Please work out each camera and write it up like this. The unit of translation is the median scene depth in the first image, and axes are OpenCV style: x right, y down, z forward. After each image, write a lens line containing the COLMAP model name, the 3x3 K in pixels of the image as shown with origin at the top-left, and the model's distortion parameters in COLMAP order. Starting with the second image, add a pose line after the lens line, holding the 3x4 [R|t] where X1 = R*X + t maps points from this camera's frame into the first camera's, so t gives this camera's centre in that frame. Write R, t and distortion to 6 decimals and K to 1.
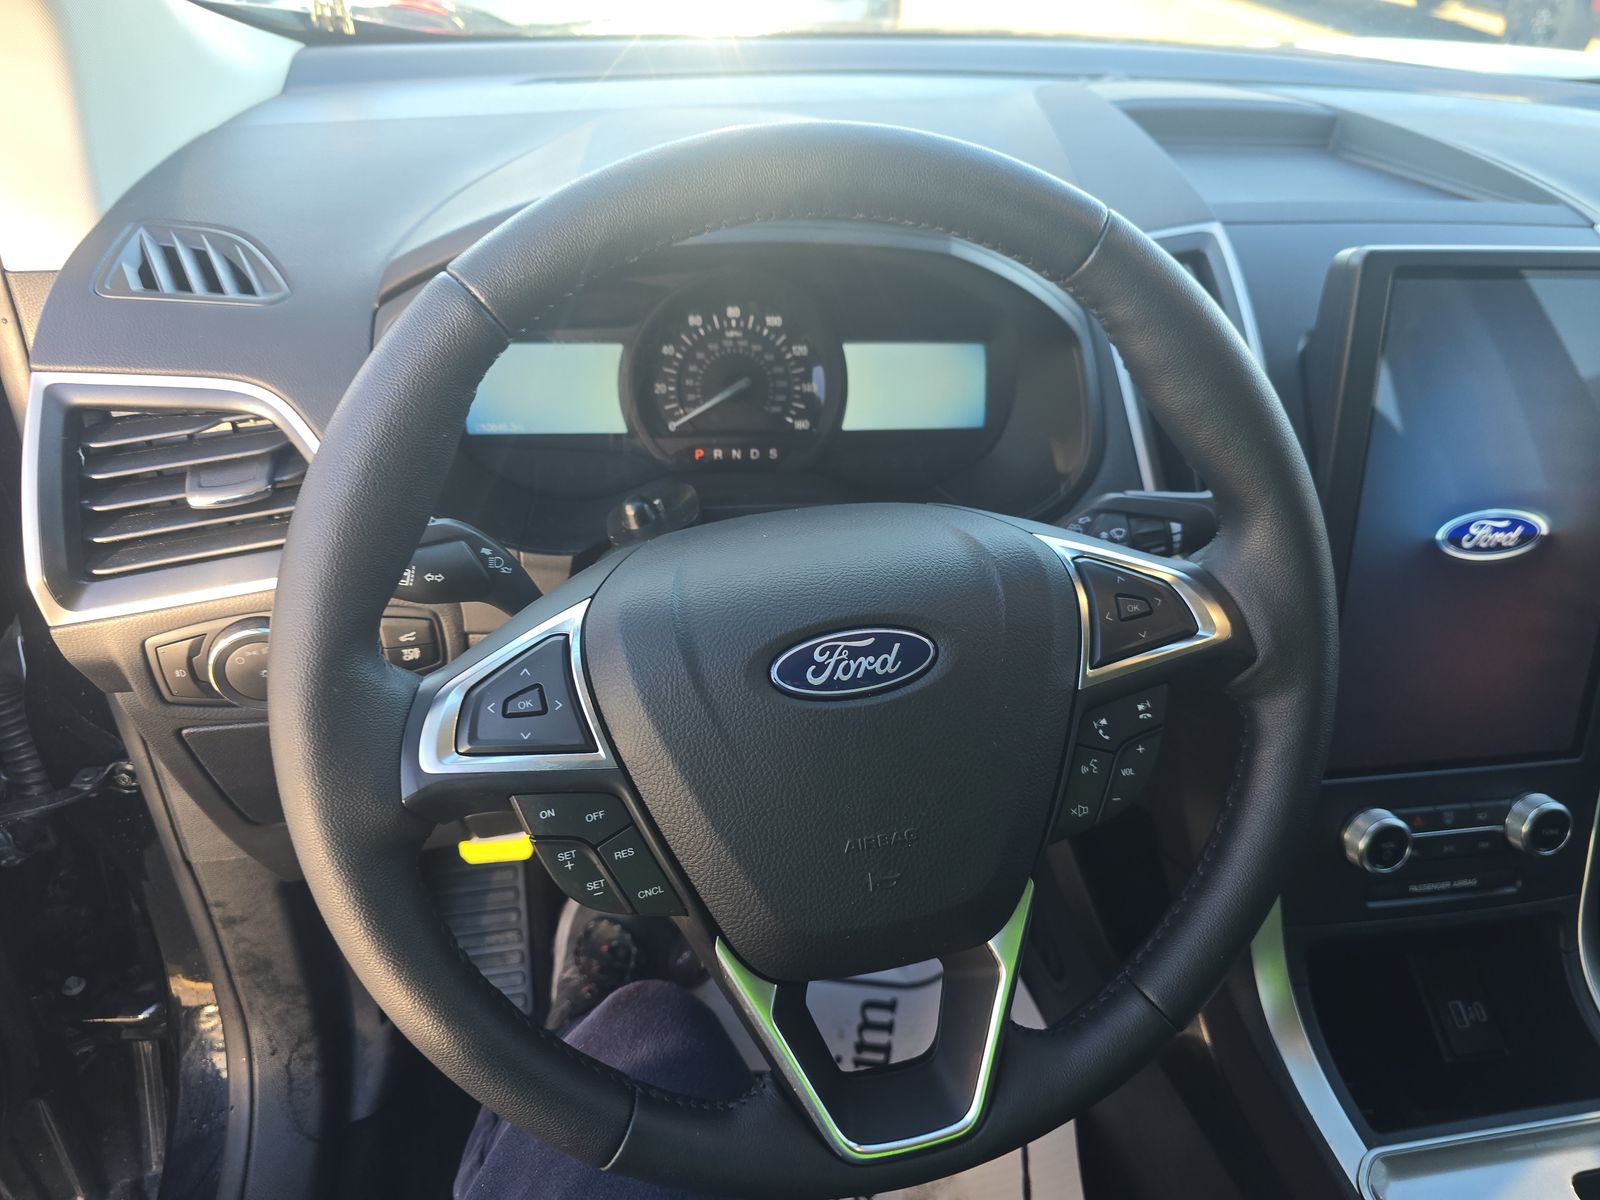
lens RADIAL K [[1094.6, 0, 804.0], [0, 1094.6, 607.3], [0, 0, 1]] dist [0.044079, -0.039057]
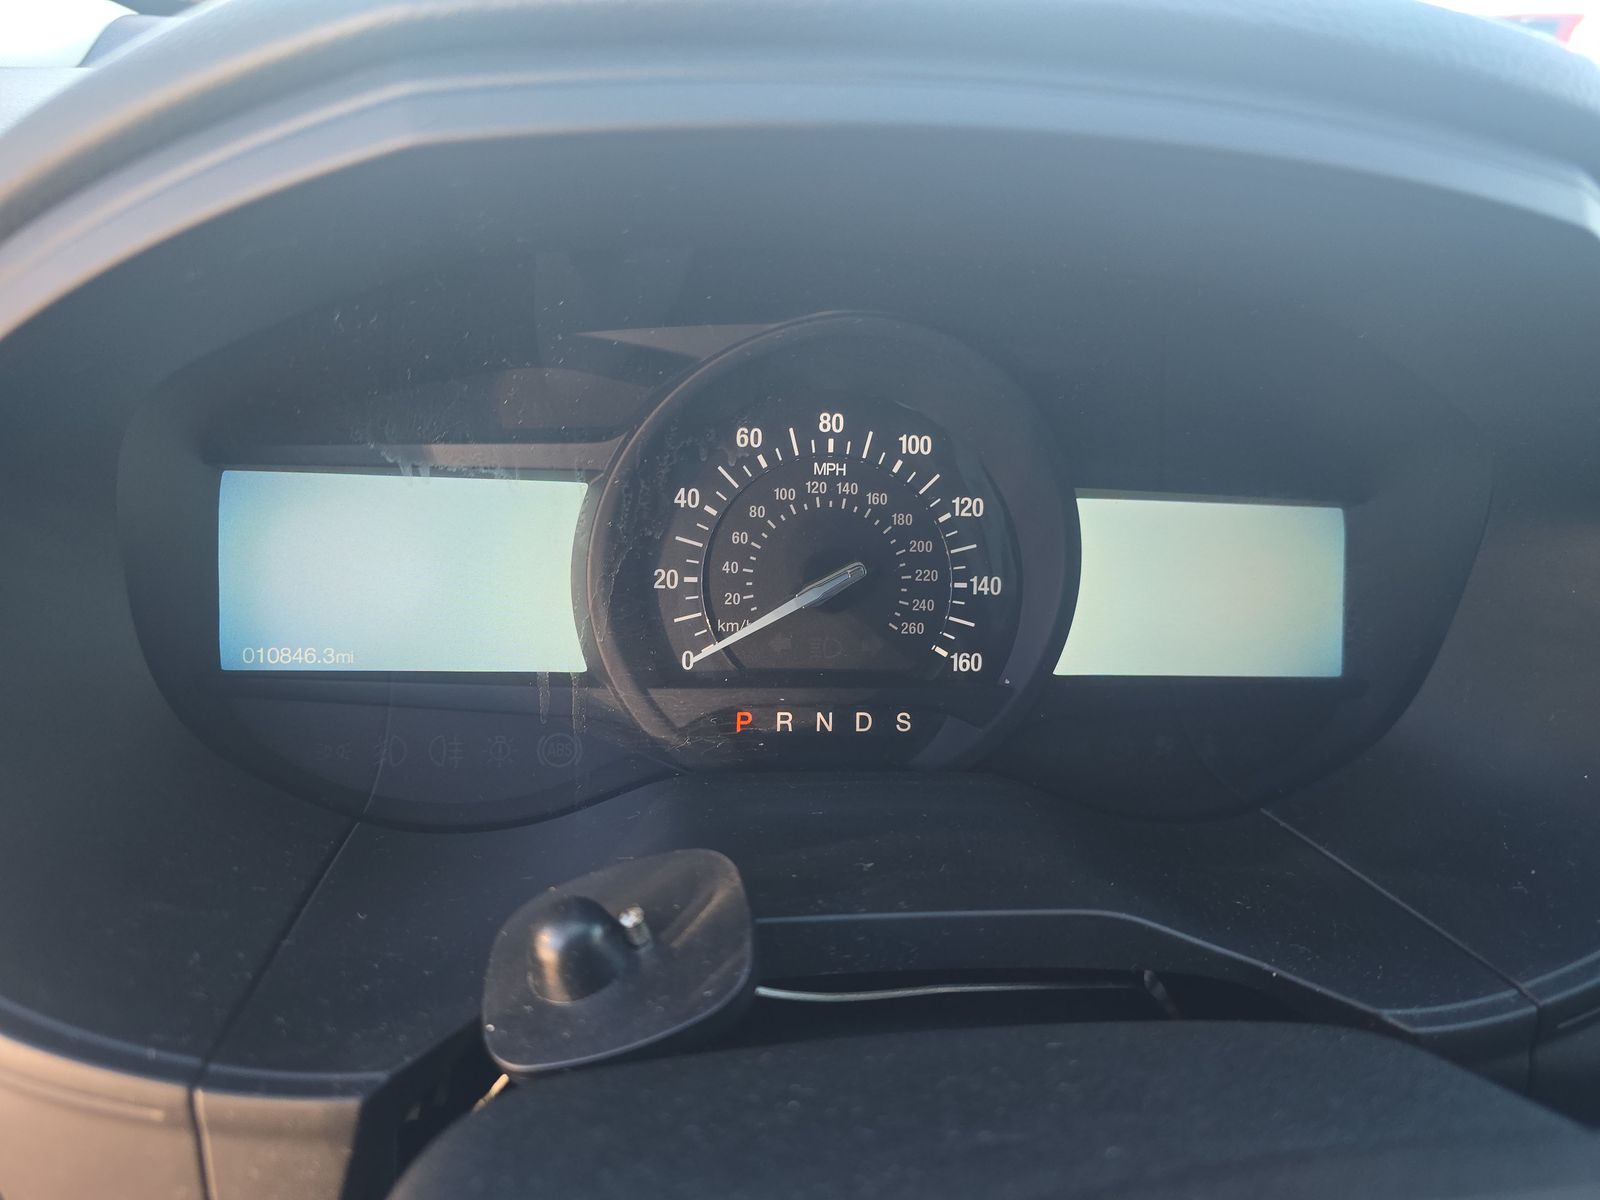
lens RADIAL K [[1094.6, 0, 804.2], [0, 1094.6, 597.9], [0, 0, 1]] dist [0.044079, -0.039057]
pose [[0.999274, 0.032970, -0.019078, -0.064952], [-0.035327, 0.989455, -0.140463, -0.130279], [0.014246, 0.141035, 0.989902, 0.552861]]
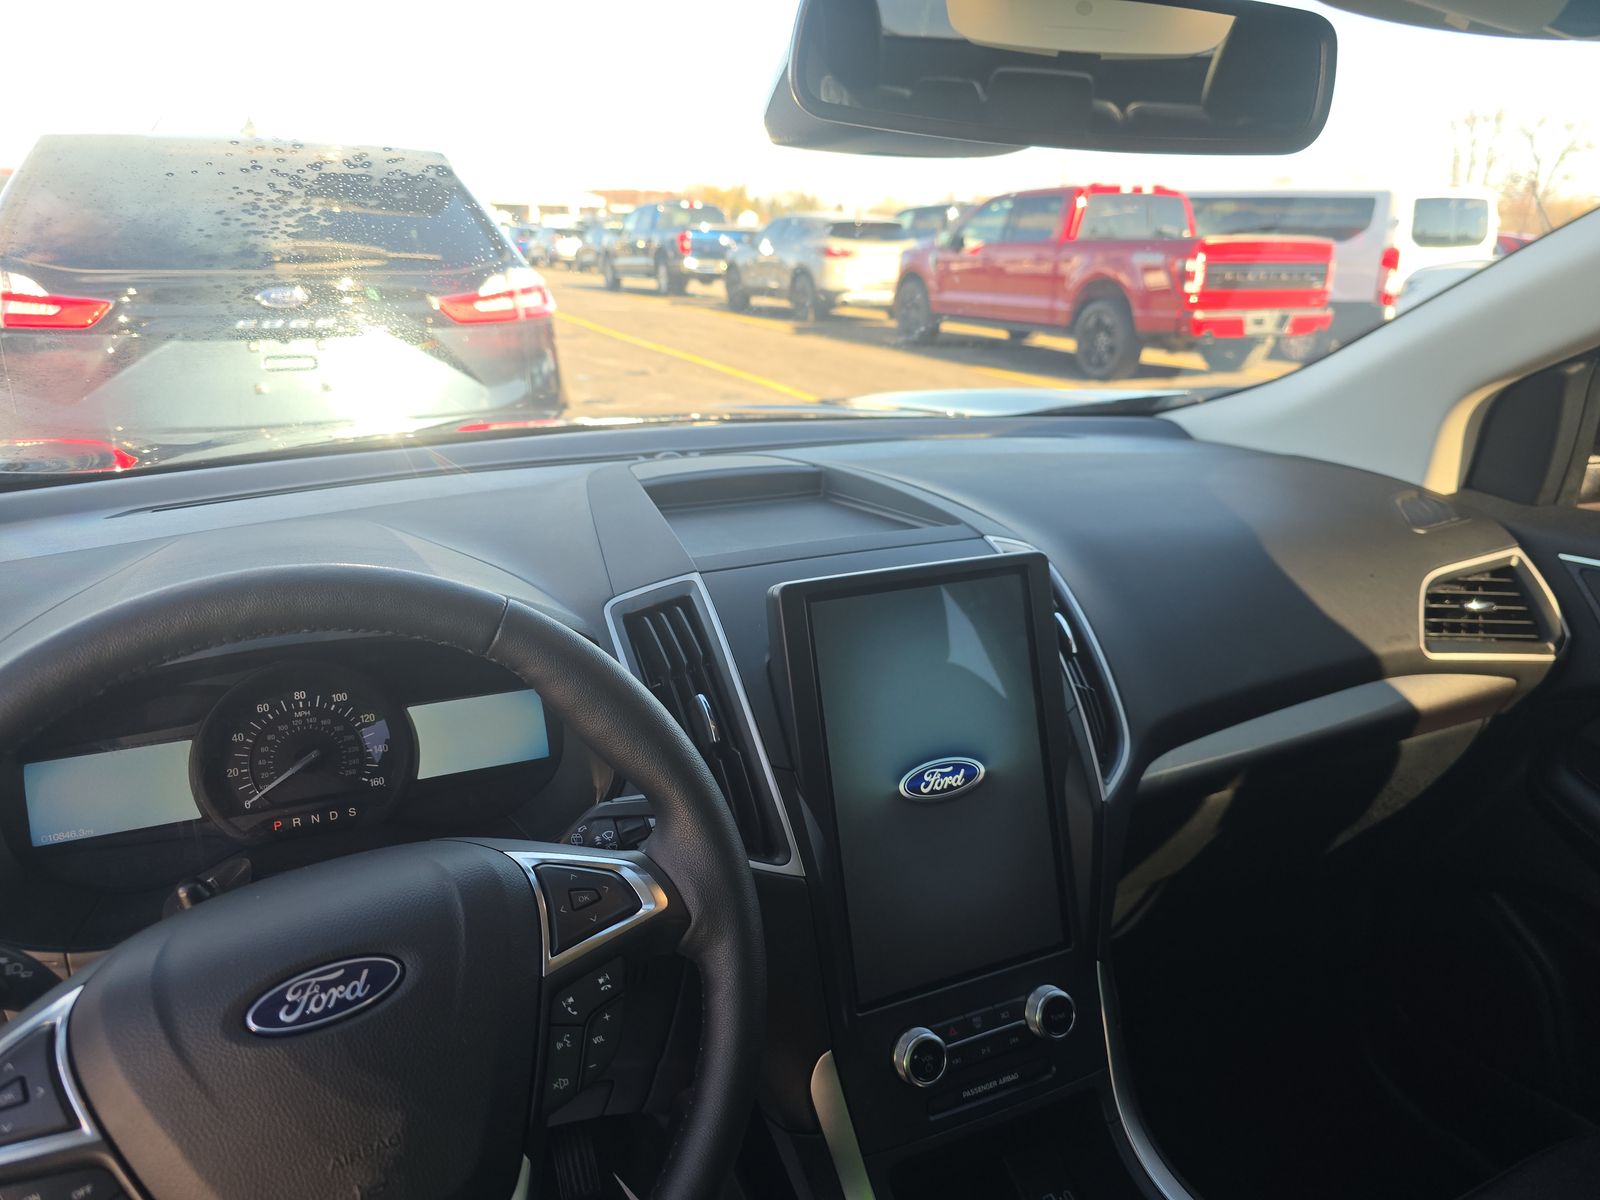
lens RADIAL K [[1094.6, 0, 800.5], [0, 1094.6, 604.2], [0, 0, 1]] dist [0.044079, -0.039057]
pose [[0.965708, -0.133047, 0.222949, 0.195340], [0.189428, 0.948314, -0.254594, 0.030692], [-0.177553, 0.288096, 0.940997, -0.194392]]
